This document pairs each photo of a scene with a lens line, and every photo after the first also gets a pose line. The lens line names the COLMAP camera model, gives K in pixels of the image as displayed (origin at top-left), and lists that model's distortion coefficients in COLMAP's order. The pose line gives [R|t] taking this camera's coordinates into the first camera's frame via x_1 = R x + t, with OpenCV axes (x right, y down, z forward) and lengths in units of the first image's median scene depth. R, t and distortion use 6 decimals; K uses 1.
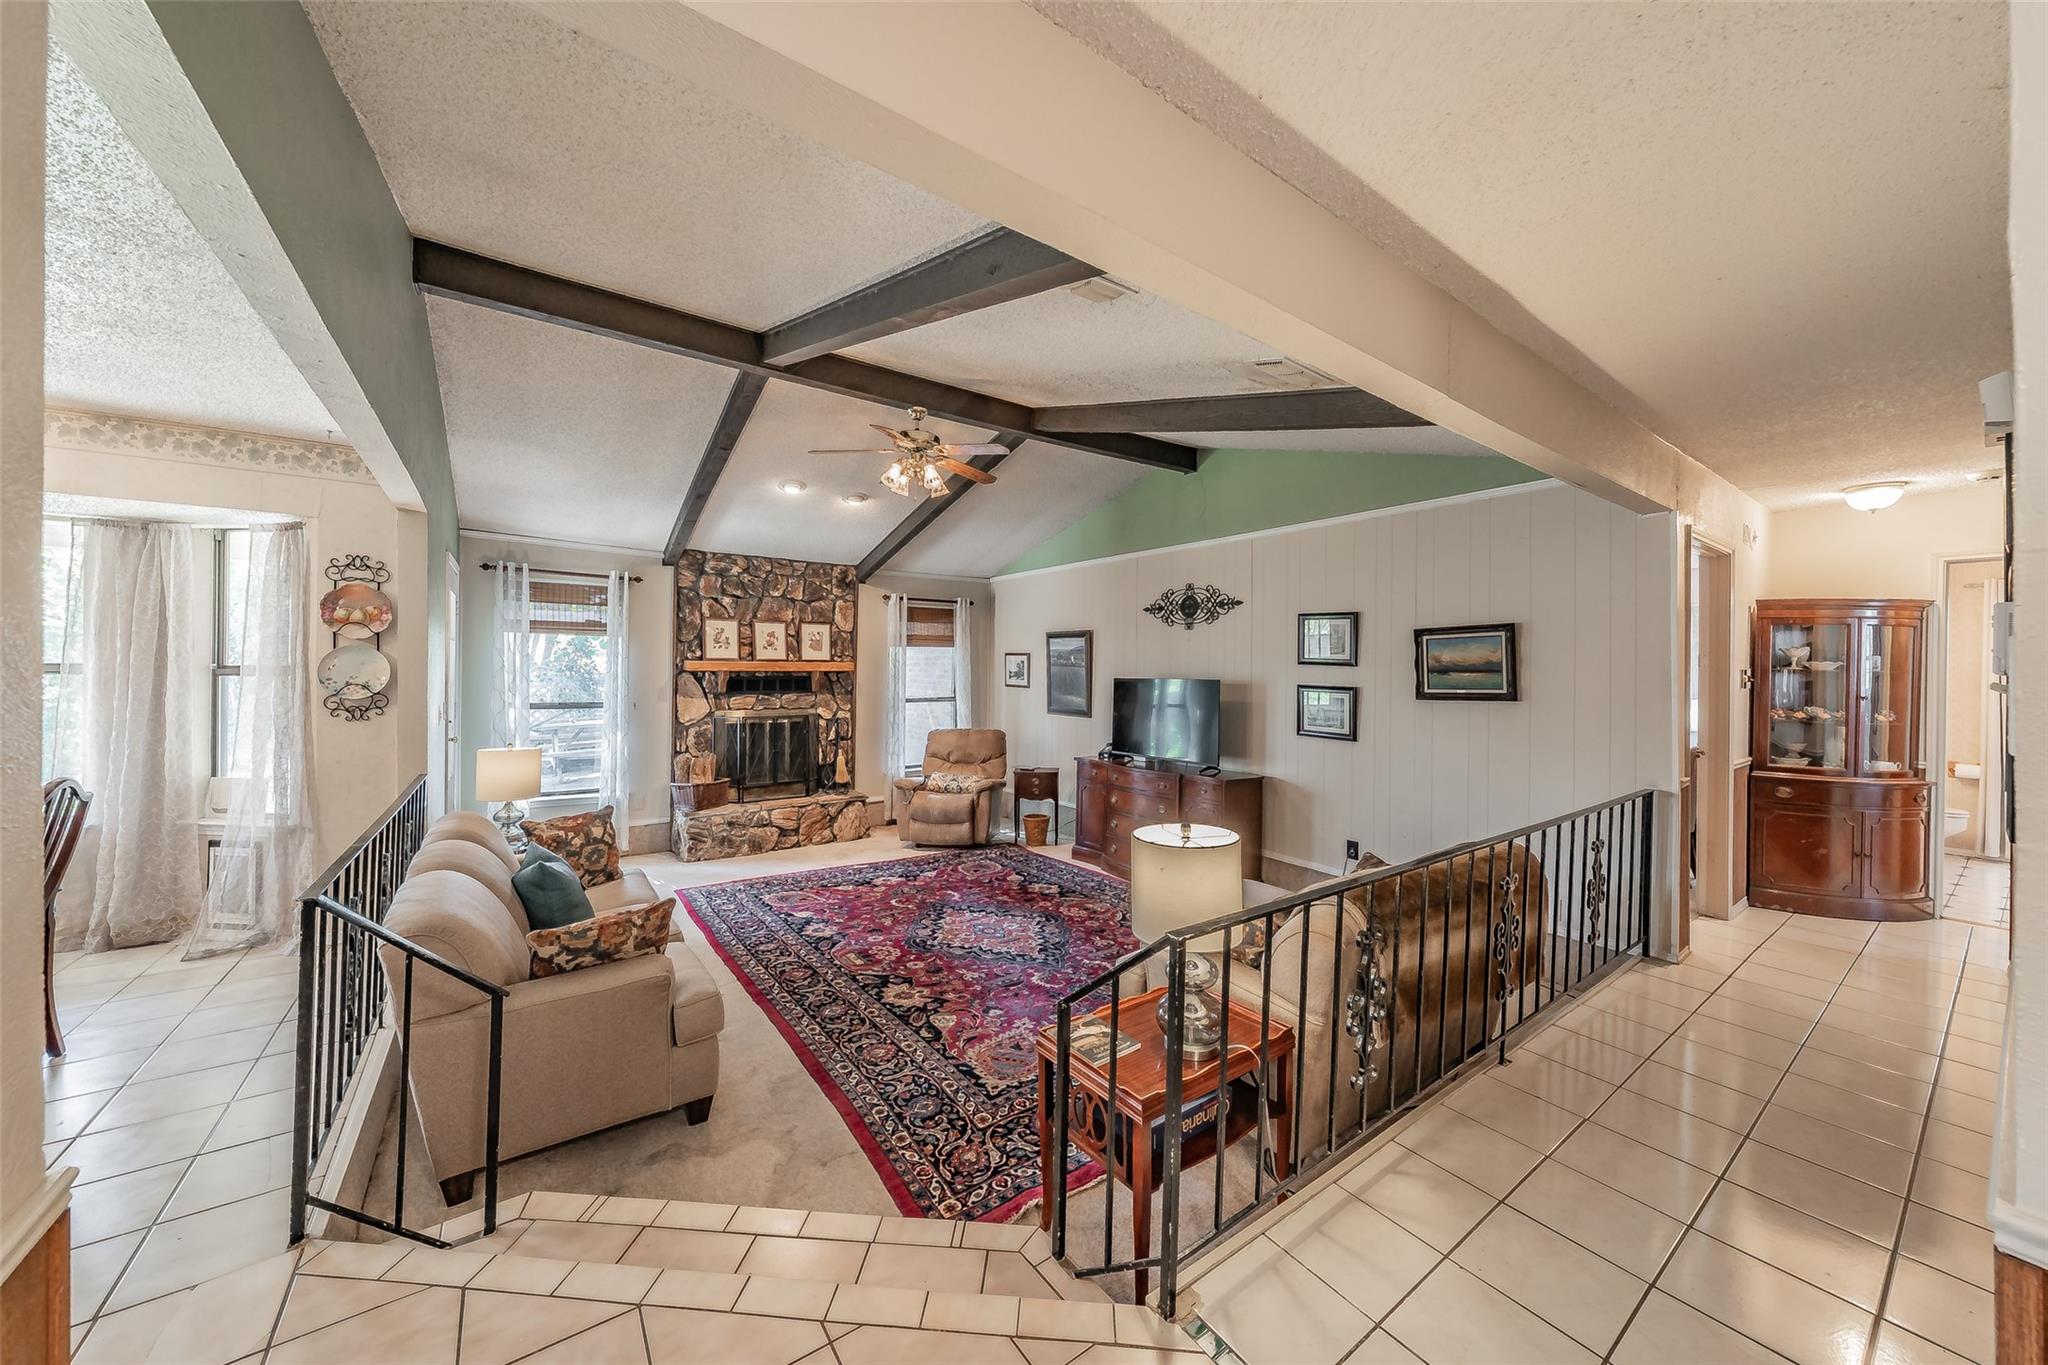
lens RADIAL K [[709.5, 0, 1033.1], [0, 709.5, 672.6], [0, 0, 1]] dist [0.000611, -0.000048]
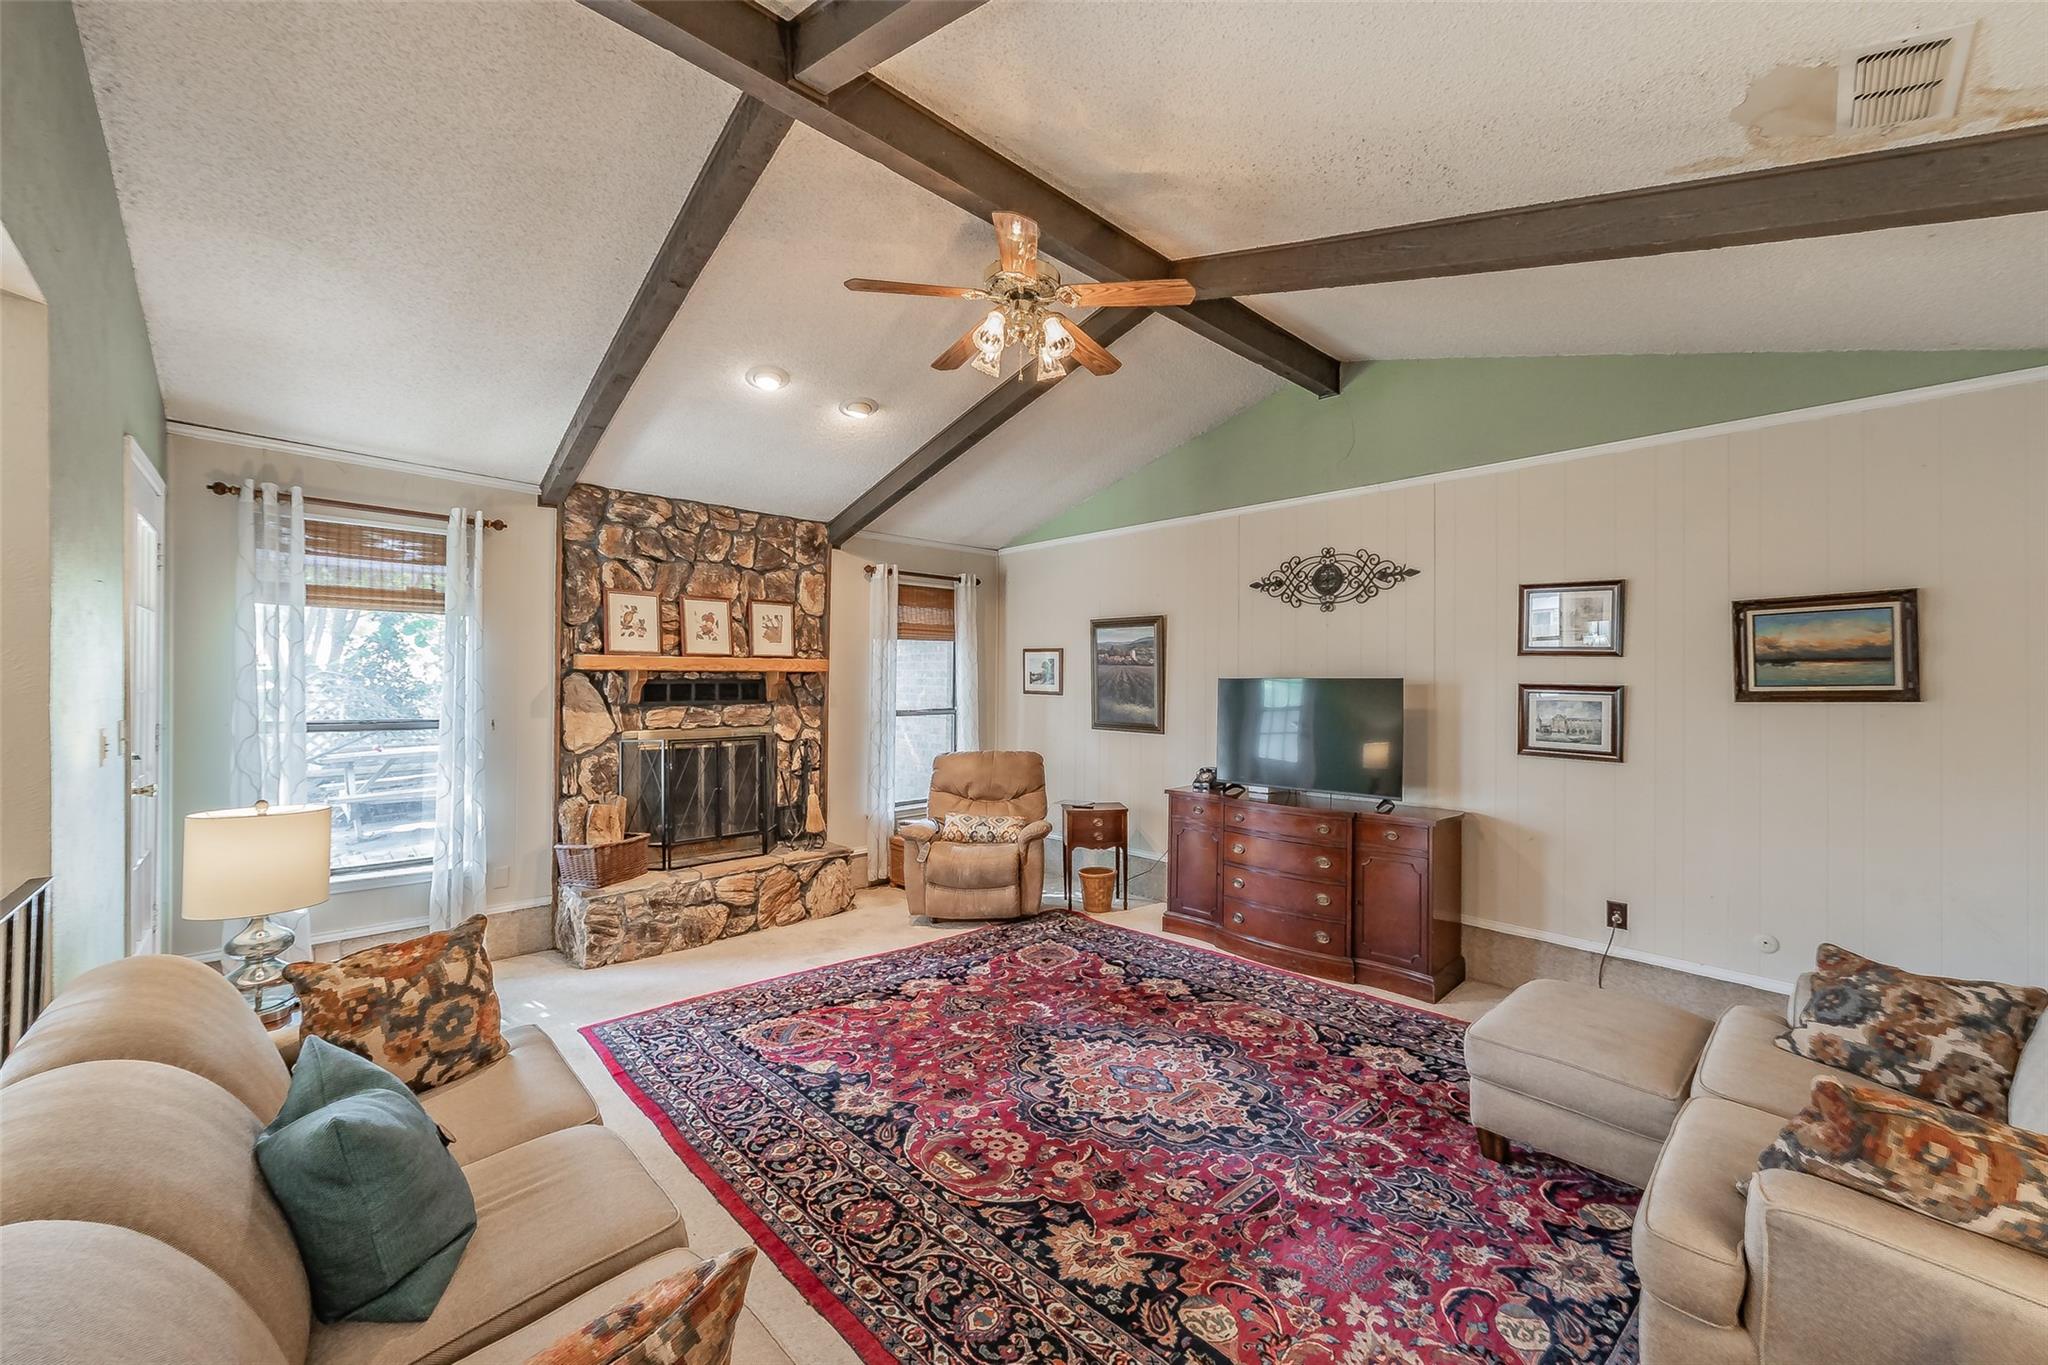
lens RADIAL K [[775.3, 0, 1051.6], [0, 775.3, 685.4], [0, 0, 1]] dist [-0.001975, -0.000272]
pose [[0.988989, -0.004363, 0.147927, -0.172614], [0.004187, 0.999990, 0.001504, 0.012838], [-0.147932, -0.000868, 0.988997, 0.245684]]
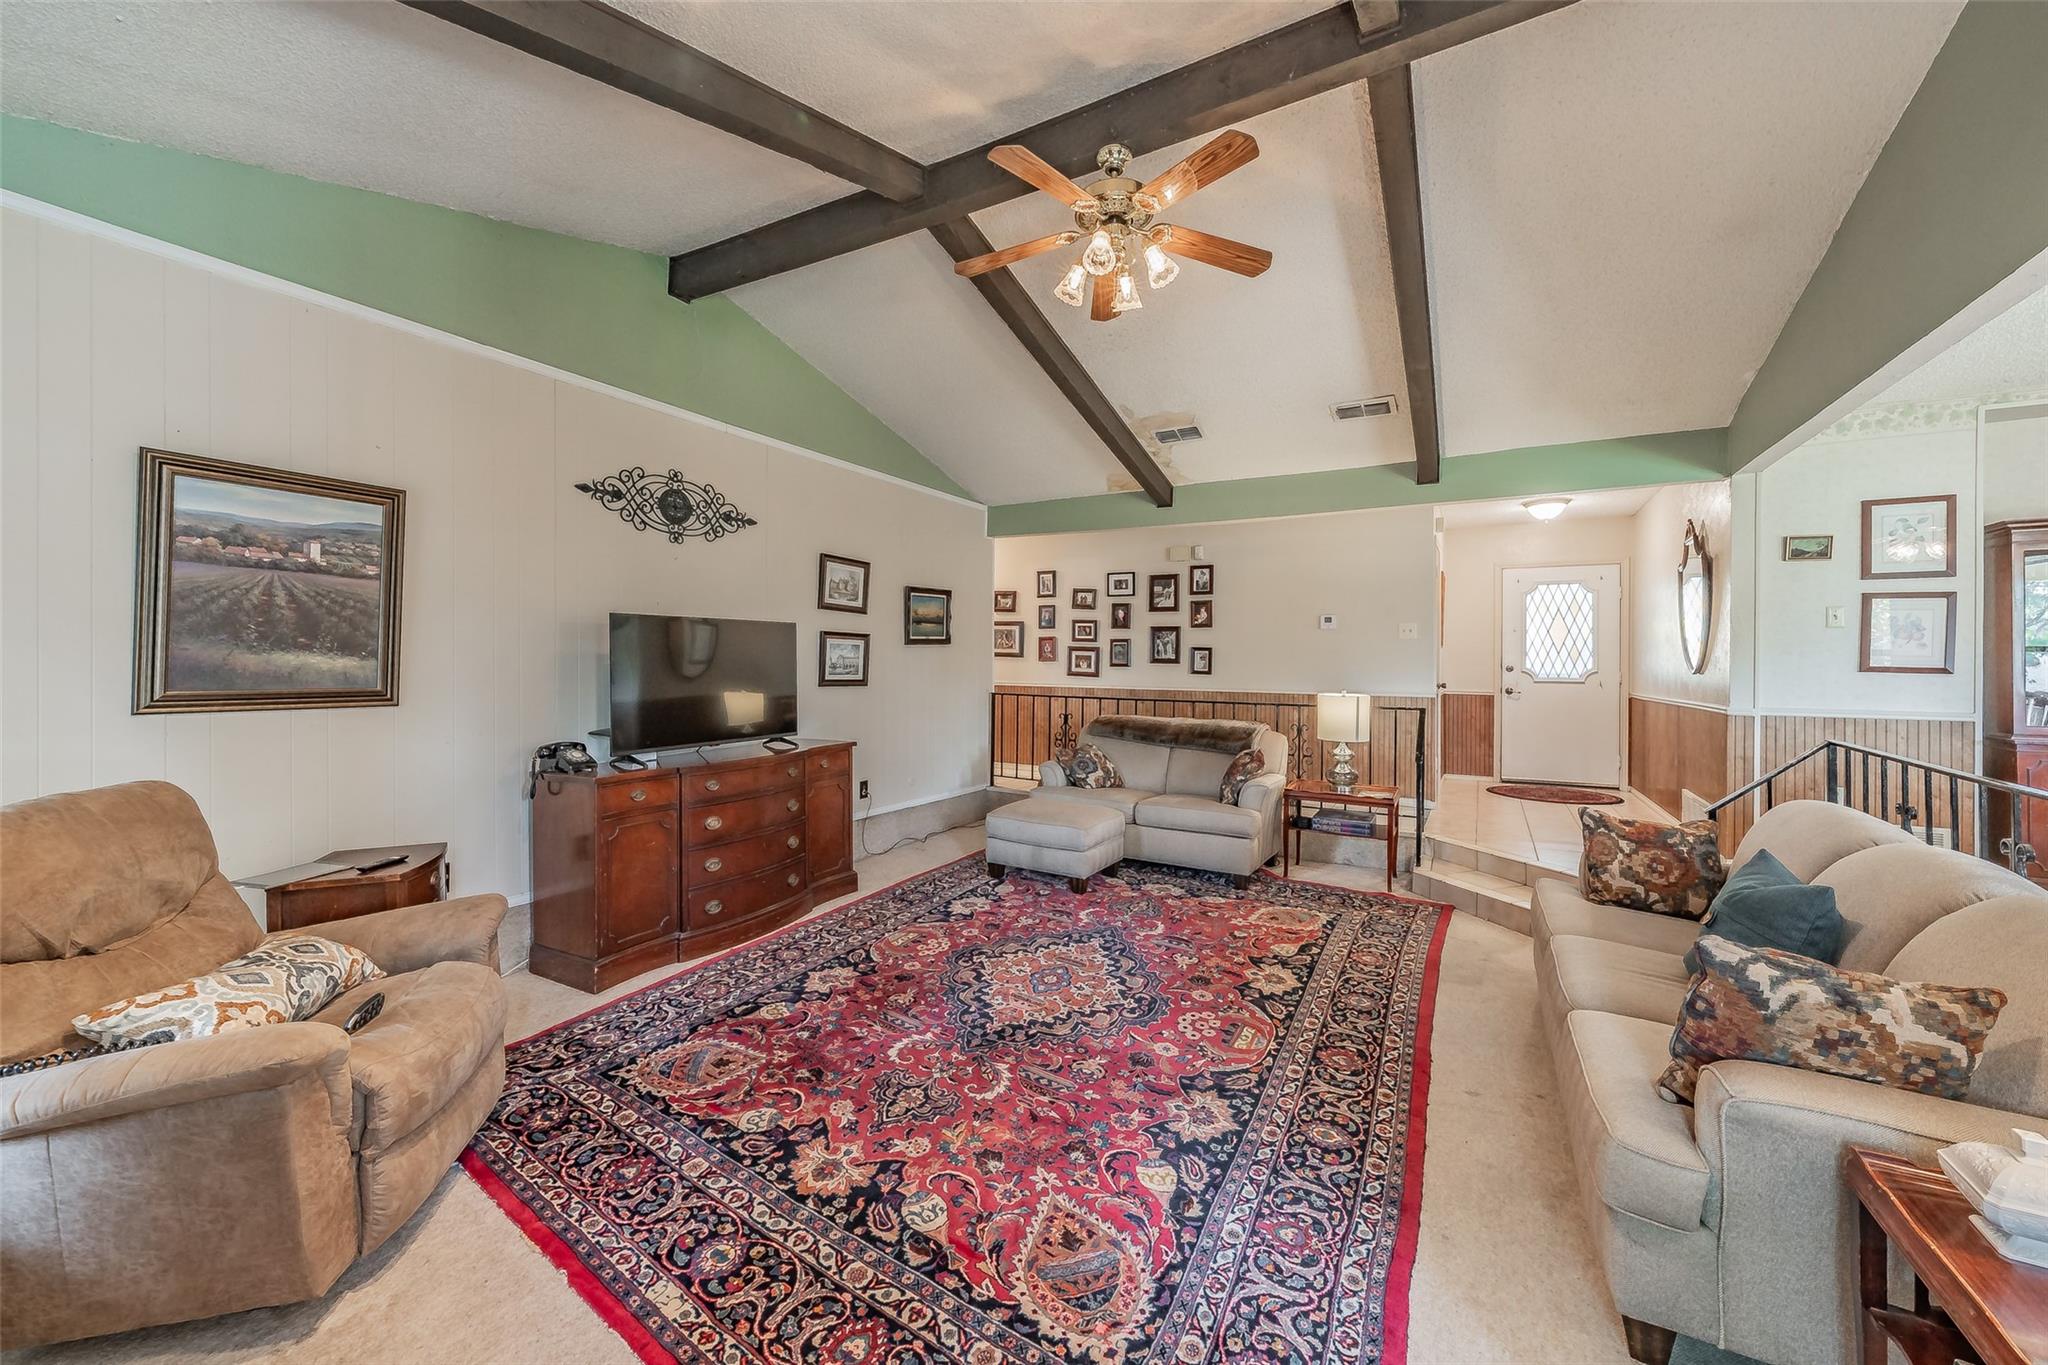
lens RADIAL K [[771.4, 0, 1029.6], [0, 771.4, 654.9], [0, 0, 1]] dist [-0.001639, -0.000173]
pose [[-0.402910, -0.006984, 0.915213, -0.529579], [-0.006147, 0.999969, 0.004925, 0.034333], [-0.915219, -0.003641, -0.402941, 0.954282]]
